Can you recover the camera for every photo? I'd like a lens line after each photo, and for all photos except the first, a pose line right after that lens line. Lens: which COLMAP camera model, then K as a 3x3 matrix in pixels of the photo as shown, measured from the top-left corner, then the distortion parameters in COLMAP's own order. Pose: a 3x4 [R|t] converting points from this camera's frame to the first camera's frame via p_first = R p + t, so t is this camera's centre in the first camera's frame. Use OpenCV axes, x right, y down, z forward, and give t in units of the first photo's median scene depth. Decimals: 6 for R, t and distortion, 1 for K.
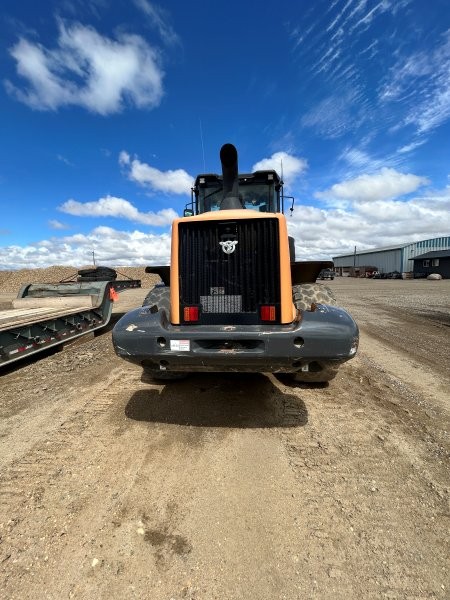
lens RADIAL K [[244.9, 0, 225.0], [0, 244.9, 300.0], [0, 0, 1]] dist [0.003251, -0.000345]
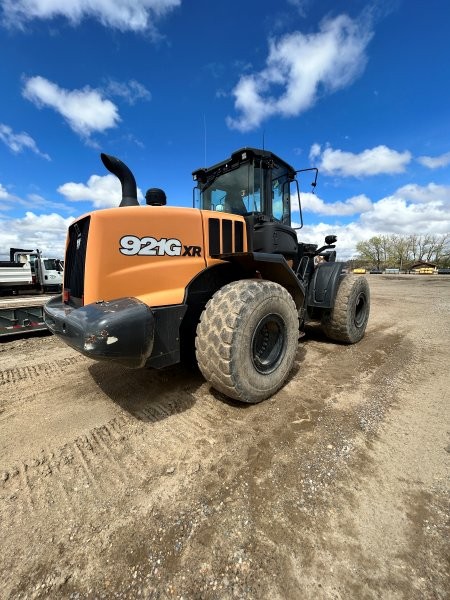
lens RADIAL K [[244.9, 0, 225.0], [0, 244.9, 300.0], [0, 0, 1]] dist [0.003251, -0.000345]
pose [[0.755624, 0.103251, -0.646816, 0.109855], [-0.085584, 0.994595, 0.058785, -0.005506], [0.649390, 0.010938, 0.760377, 0.043772]]
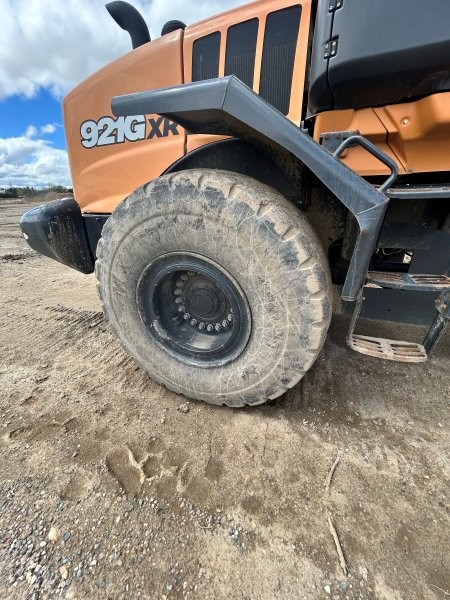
lens RADIAL K [[244.9, 0, 225.0], [0, 244.9, 300.0], [0, 0, 1]] dist [0.003251, -0.000345]
pose [[-0.281359, 0.421348, -0.862150, 0.099175], [-0.067793, 0.887472, 0.455848, -0.009099], [0.957205, 0.186704, -0.221134, 0.156061]]
